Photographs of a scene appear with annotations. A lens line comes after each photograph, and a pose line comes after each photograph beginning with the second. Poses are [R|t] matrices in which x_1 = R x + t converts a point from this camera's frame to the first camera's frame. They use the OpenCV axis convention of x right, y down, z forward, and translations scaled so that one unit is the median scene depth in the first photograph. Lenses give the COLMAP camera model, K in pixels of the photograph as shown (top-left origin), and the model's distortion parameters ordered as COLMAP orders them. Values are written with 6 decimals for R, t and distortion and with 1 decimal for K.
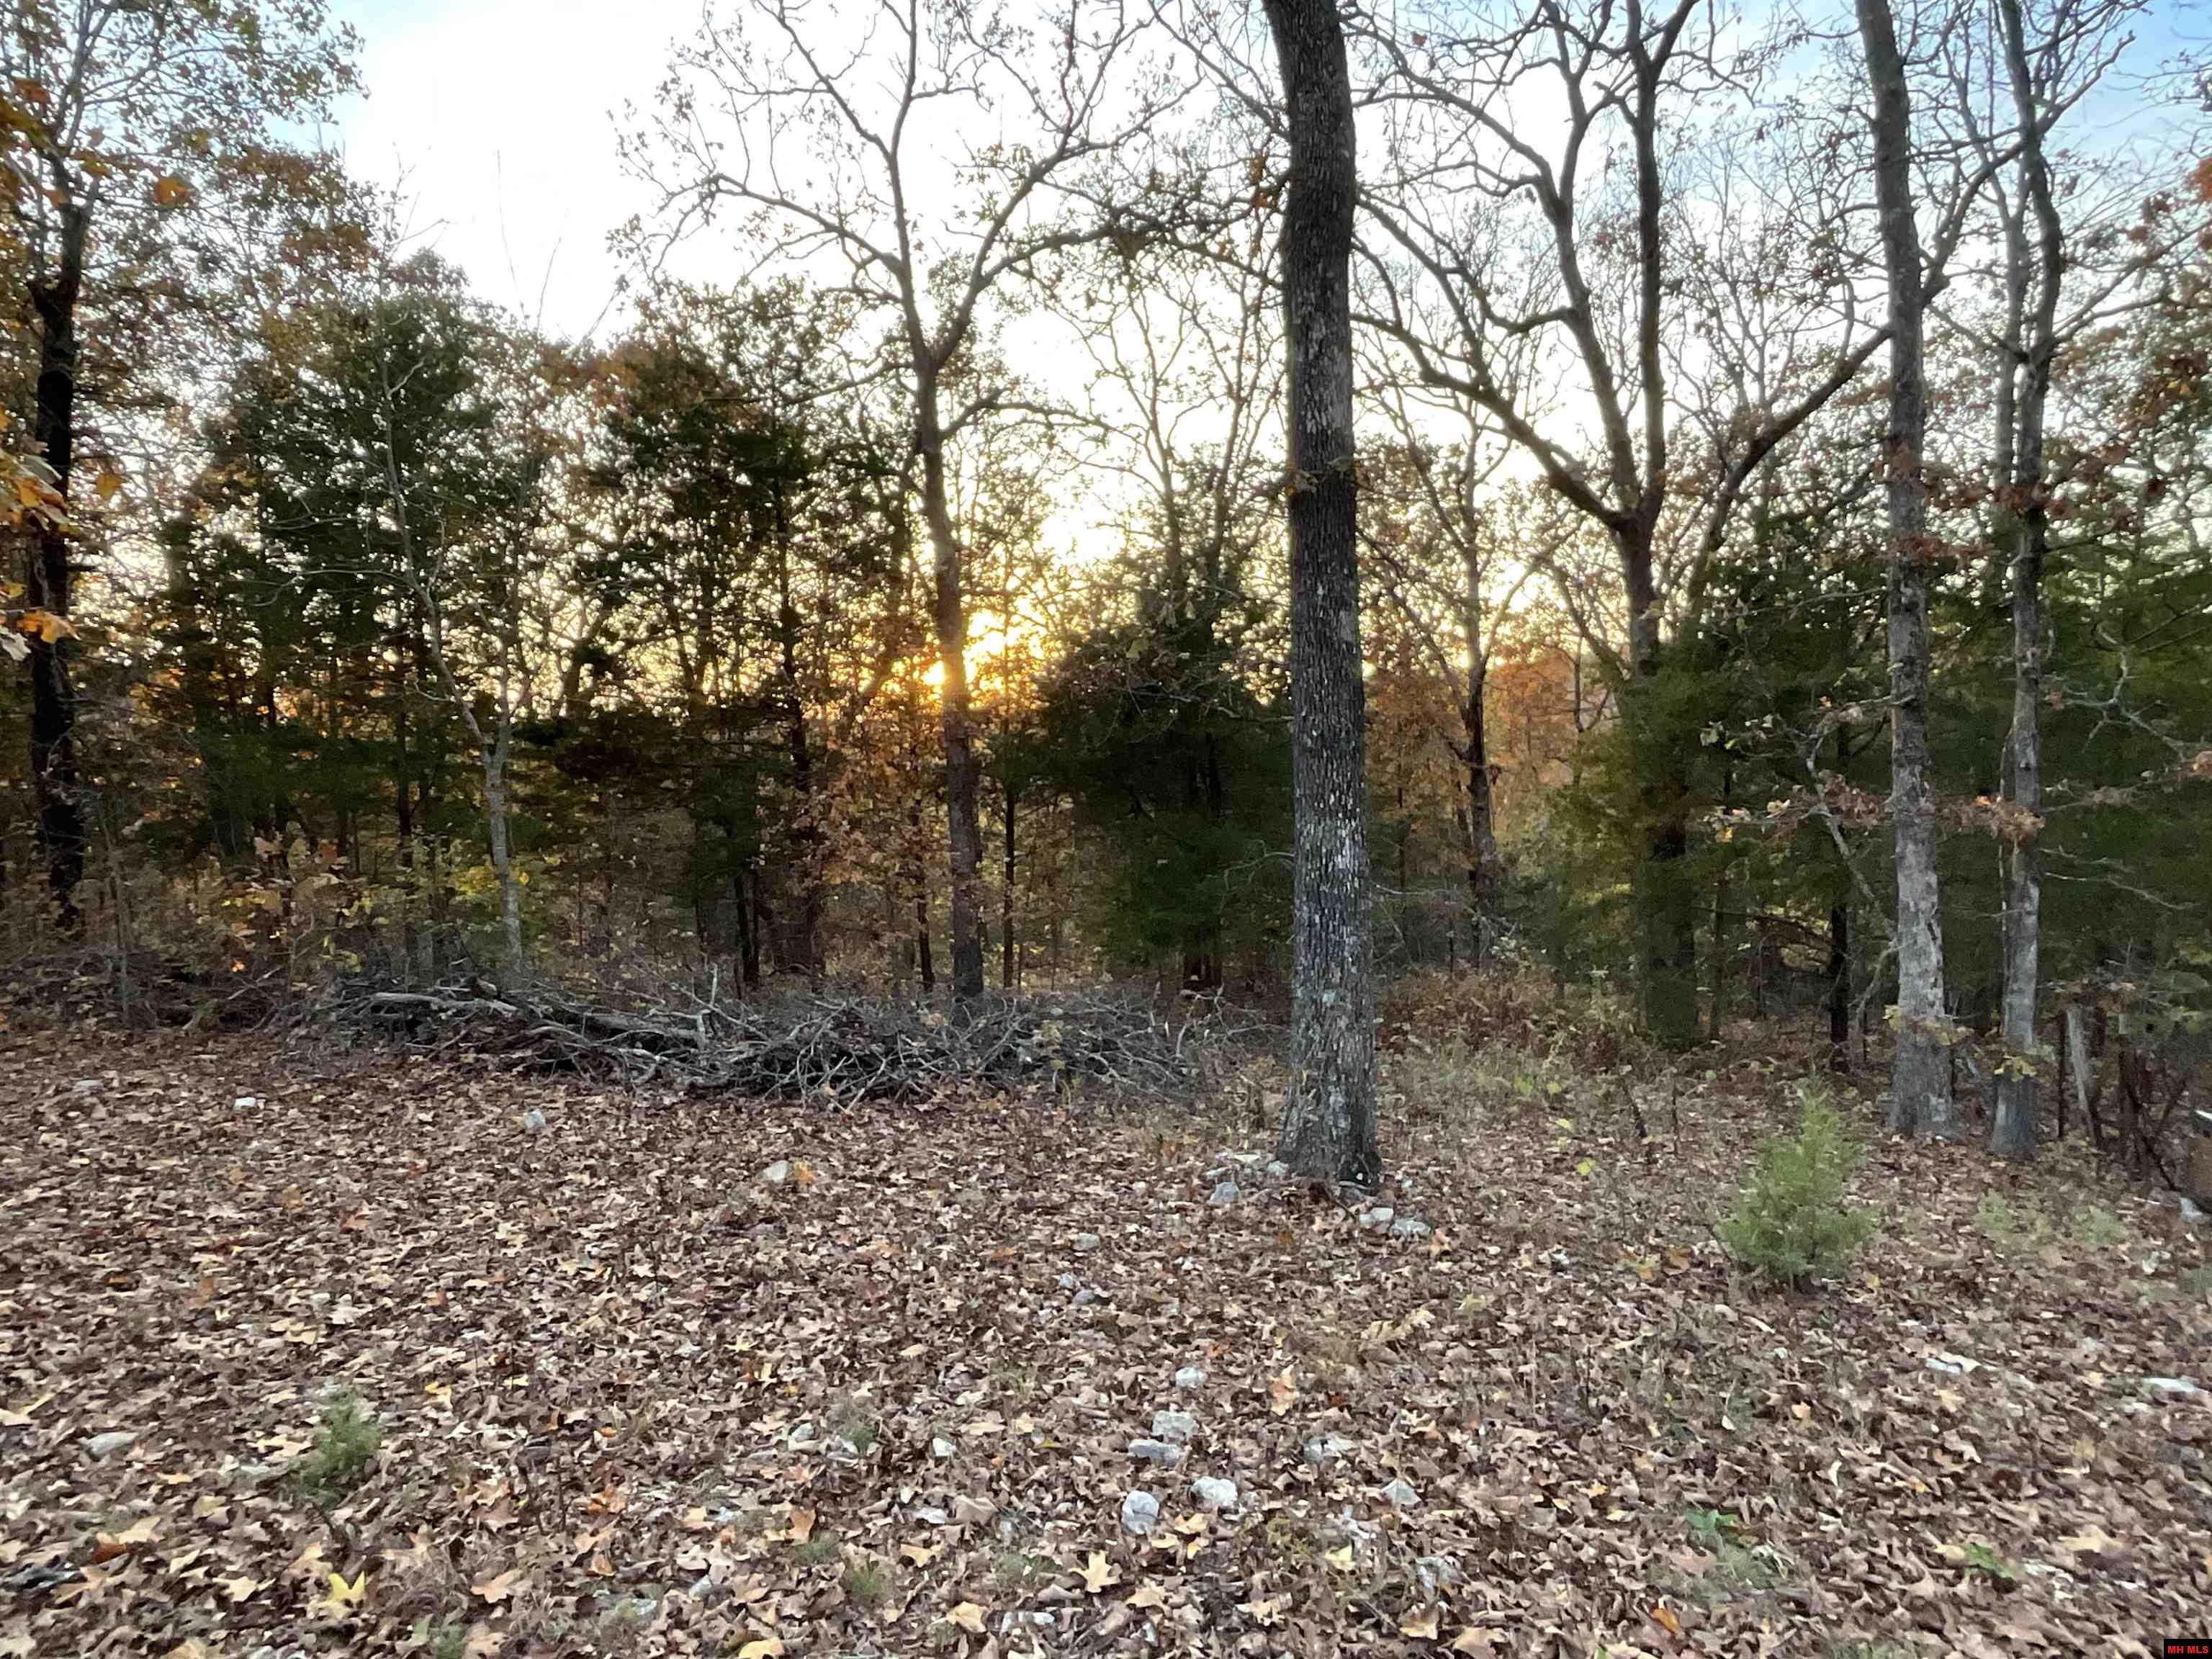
lens RADIAL K [[1251.8, 0, 1107.3], [0, 1251.8, 822.4], [0, 0, 1]] dist [0.007743, 0.001323]
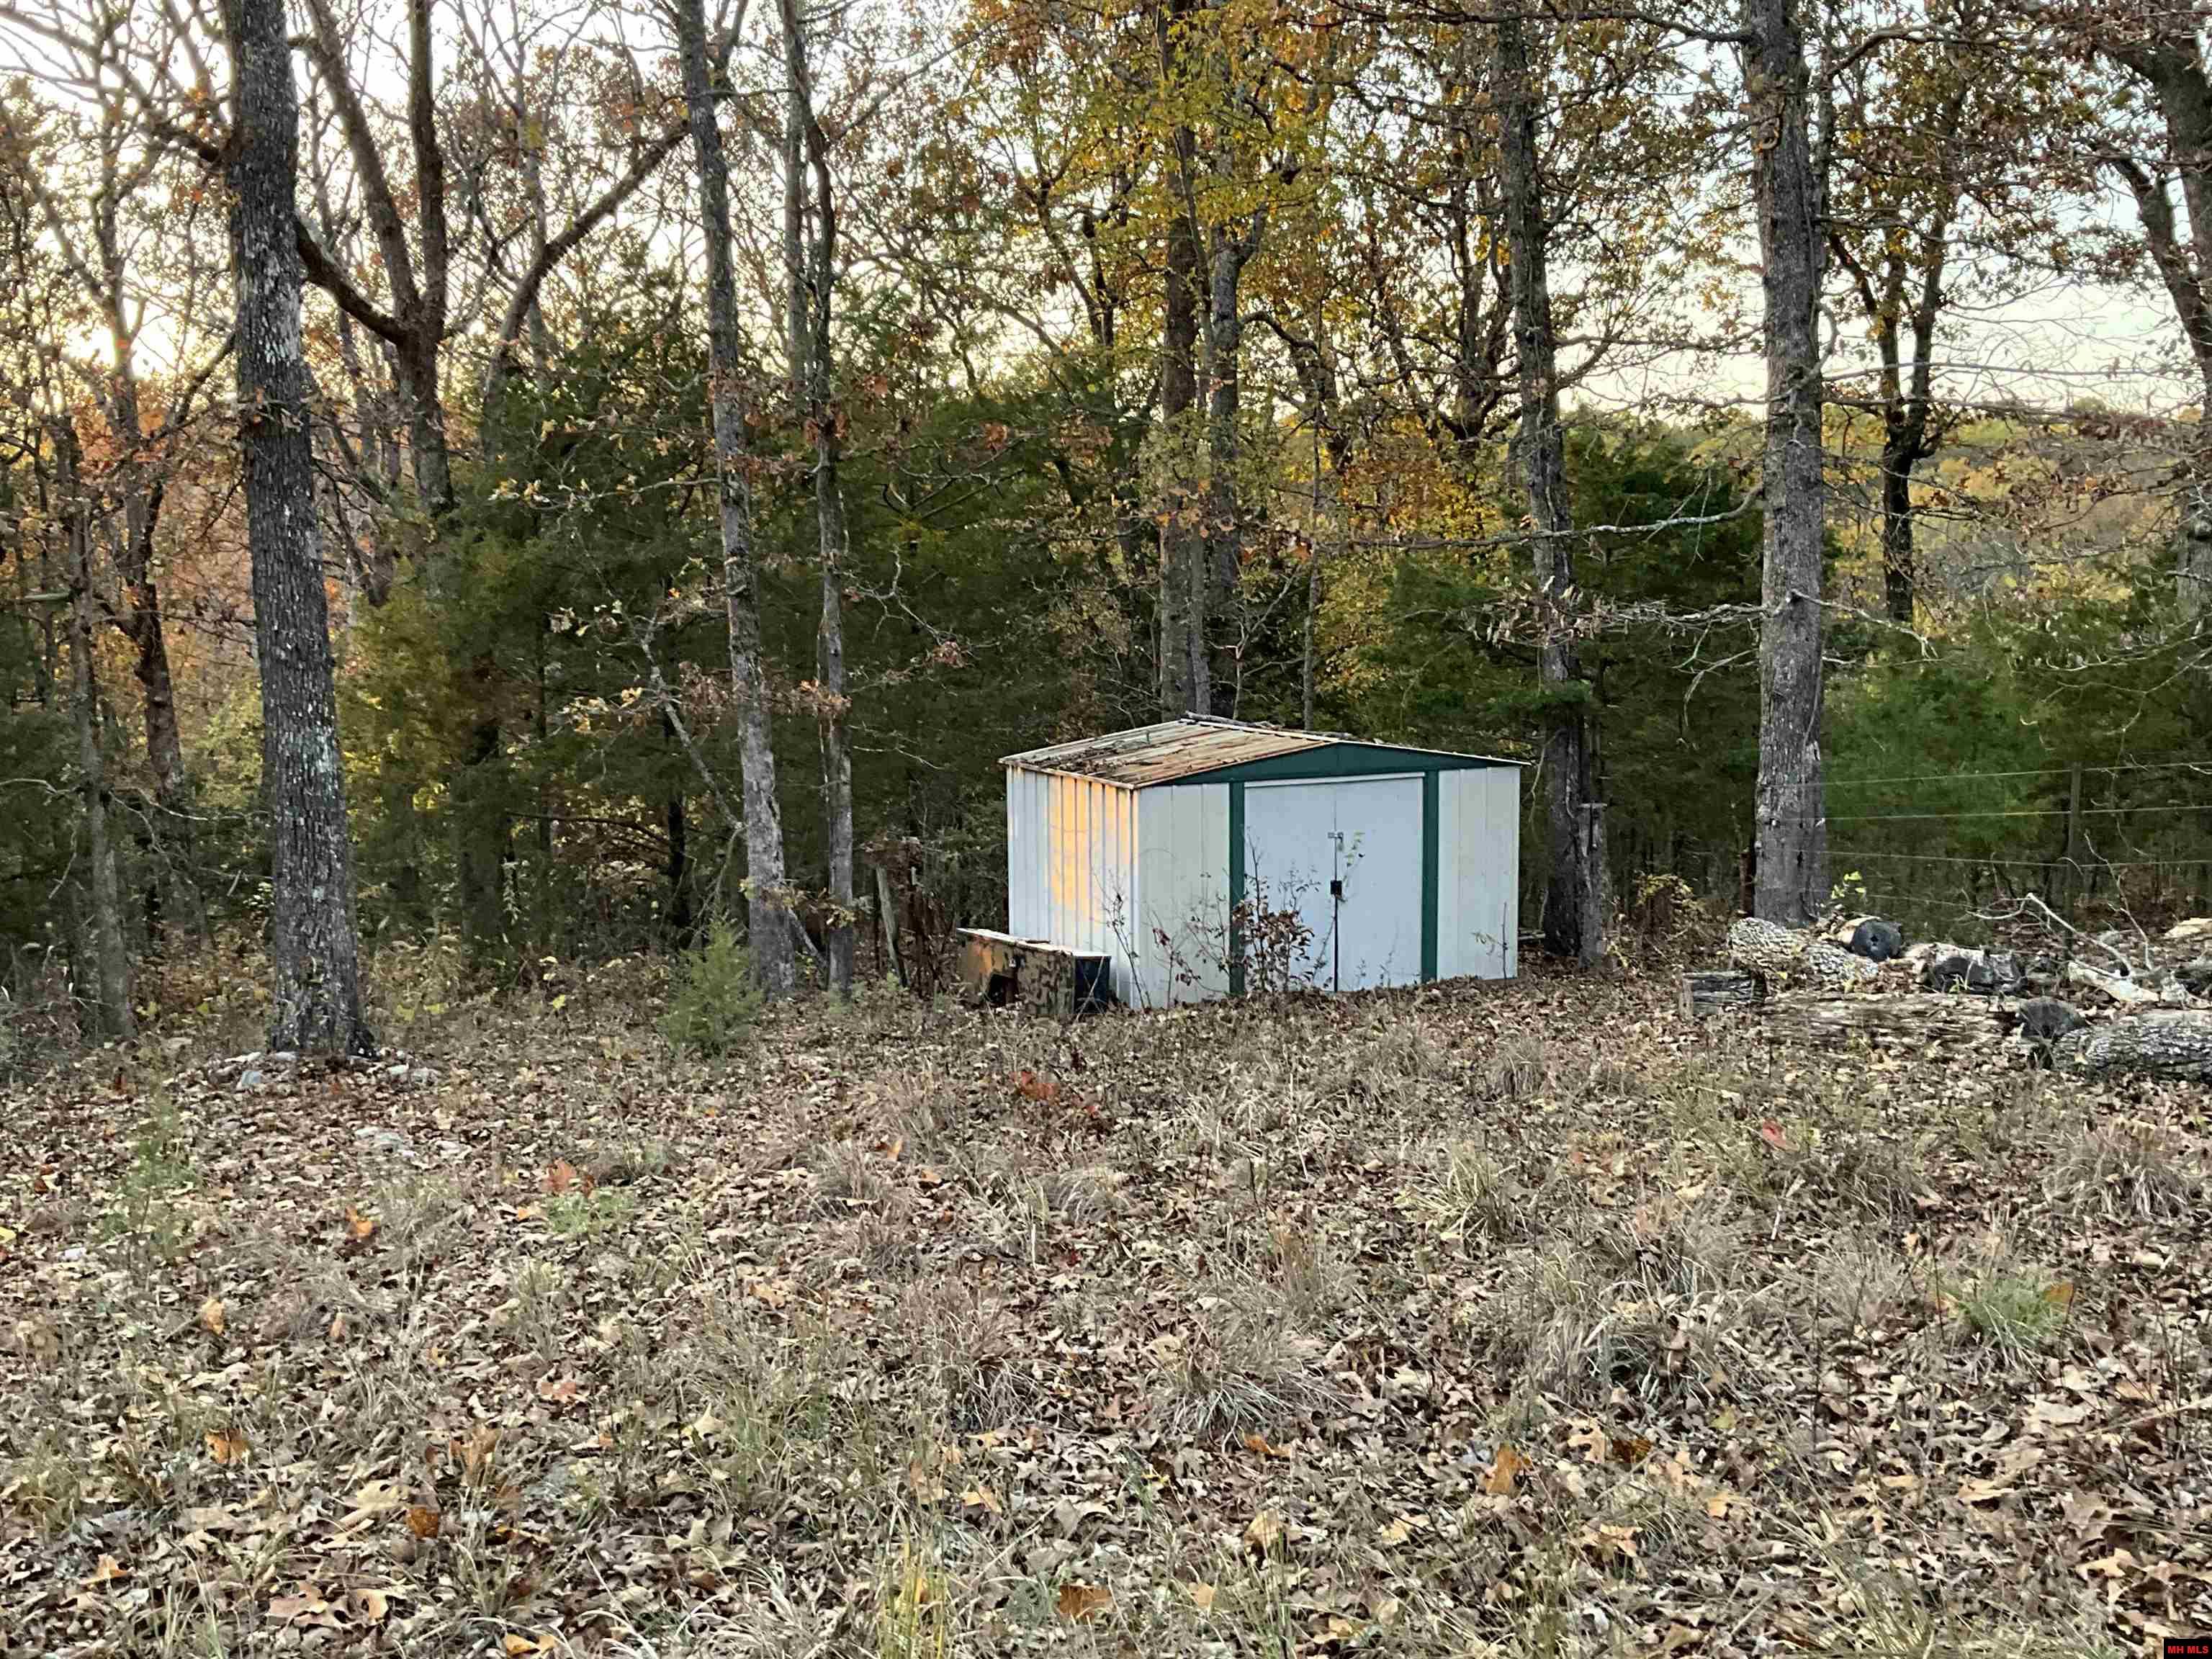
lens RADIAL K [[2255.7, 0, 1106.0], [0, 2255.7, 828.8], [0, 0, 1]] dist [0.007244, 0.000000]
pose [[0.732904, -0.077537, 0.675899, -0.436663], [0.045564, 0.996848, 0.064948, -0.006951], [-0.678805, -0.016804, 0.734127, -0.605289]]
